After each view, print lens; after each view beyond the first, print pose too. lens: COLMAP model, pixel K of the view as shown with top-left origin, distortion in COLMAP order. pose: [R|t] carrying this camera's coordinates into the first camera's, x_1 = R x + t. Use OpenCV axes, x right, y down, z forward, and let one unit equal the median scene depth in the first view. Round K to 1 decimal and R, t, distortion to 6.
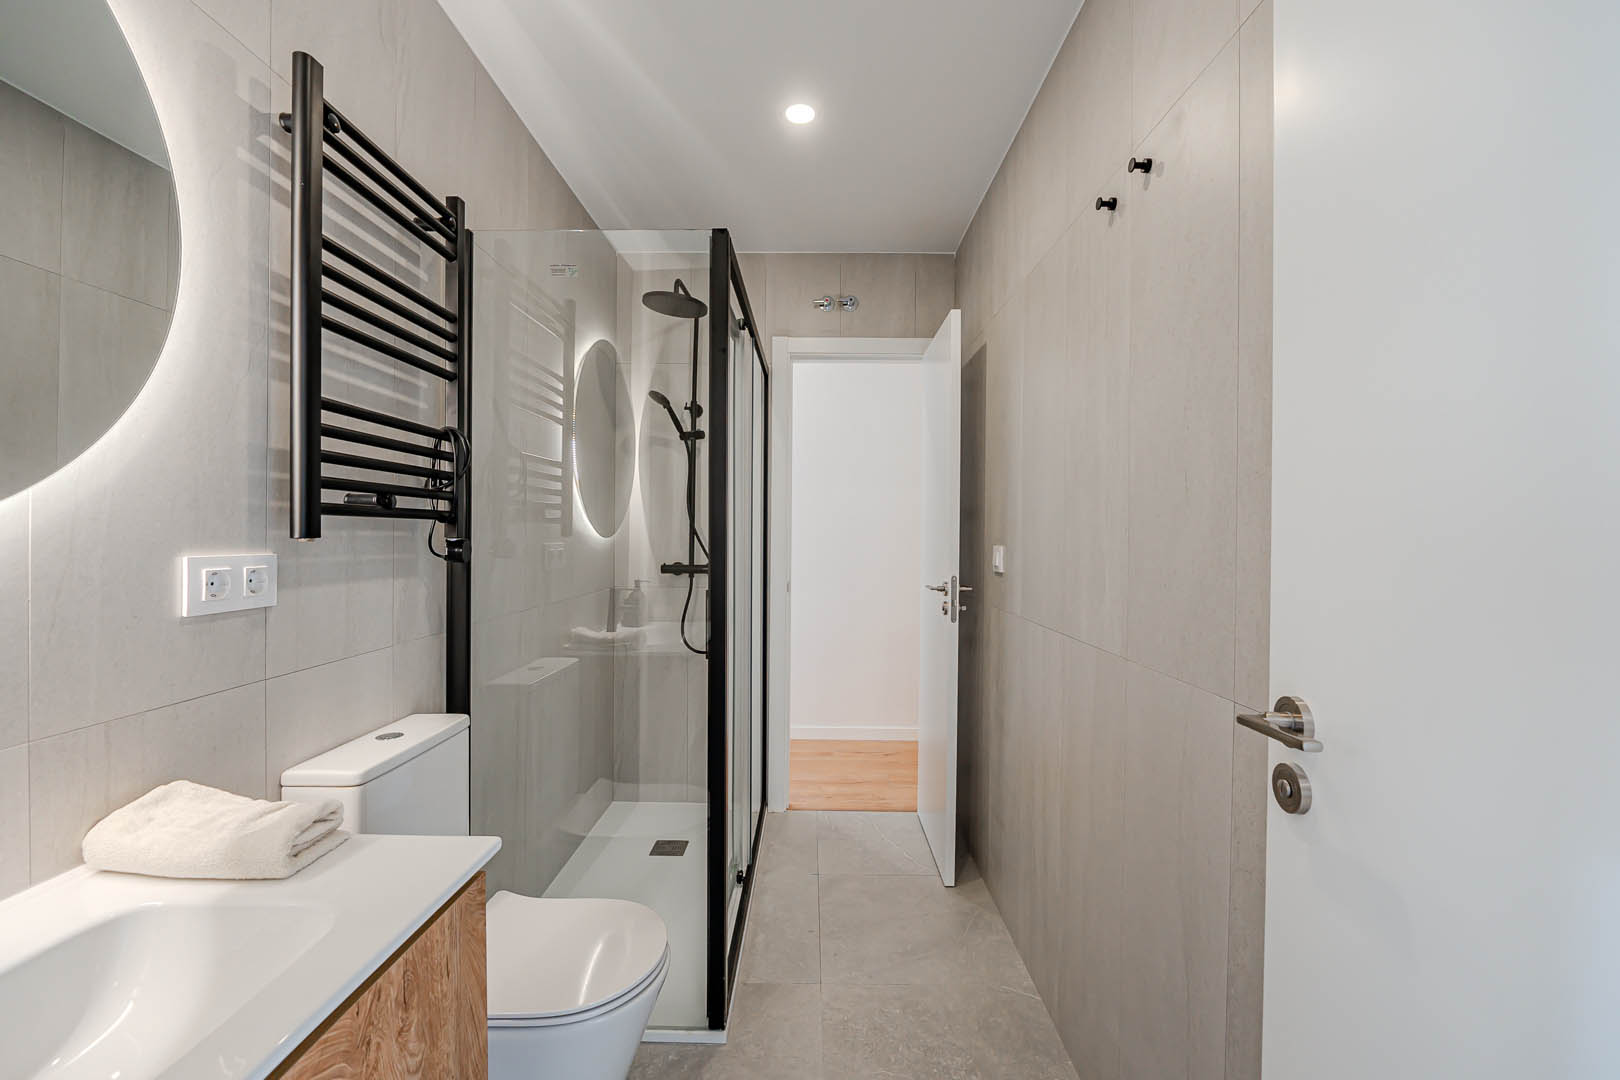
lens RADIAL K [[671.5, 0, 810.4], [0, 671.5, 535.9], [0, 0, 1]] dist [-0.013072, 0.000357]
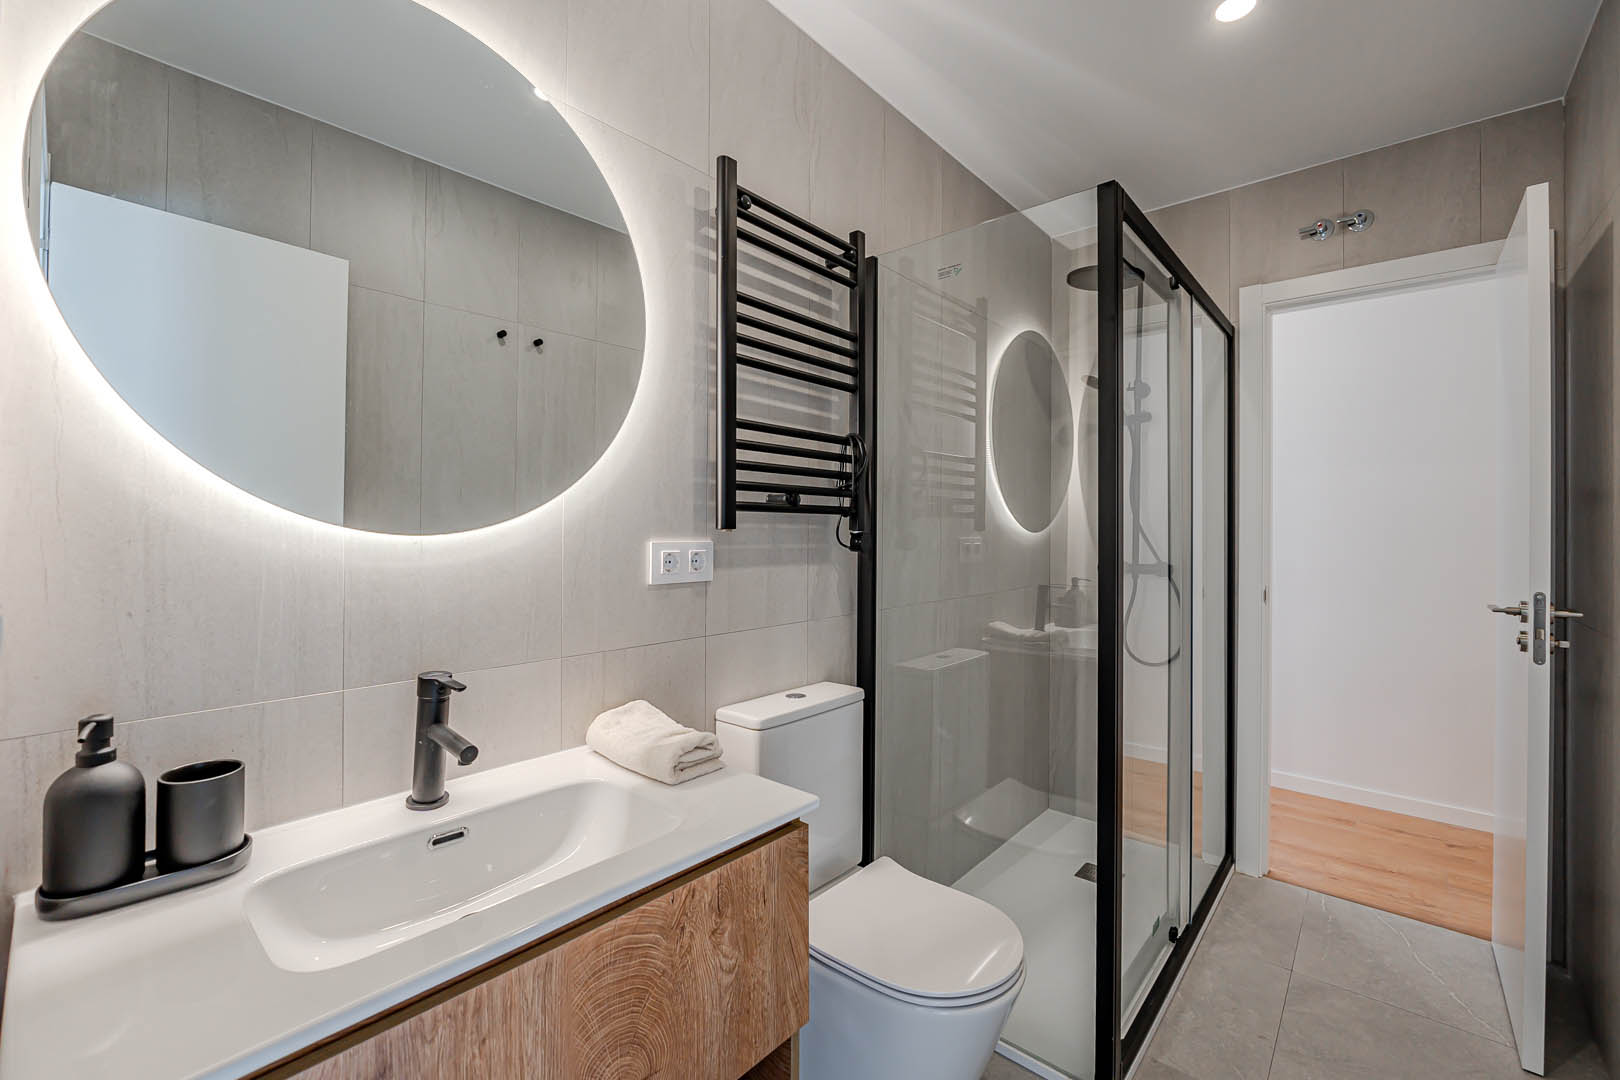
lens RADIAL K [[679.5, 0, 817.3], [0, 679.5, 523.1], [0, 0, 1]] dist [-0.010528, -0.000033]
pose [[0.762576, -0.006489, -0.646866, 0.170129], [-0.004137, 0.999880, -0.014908, 0.007916], [0.646885, 0.014044, 0.762458, 0.084681]]
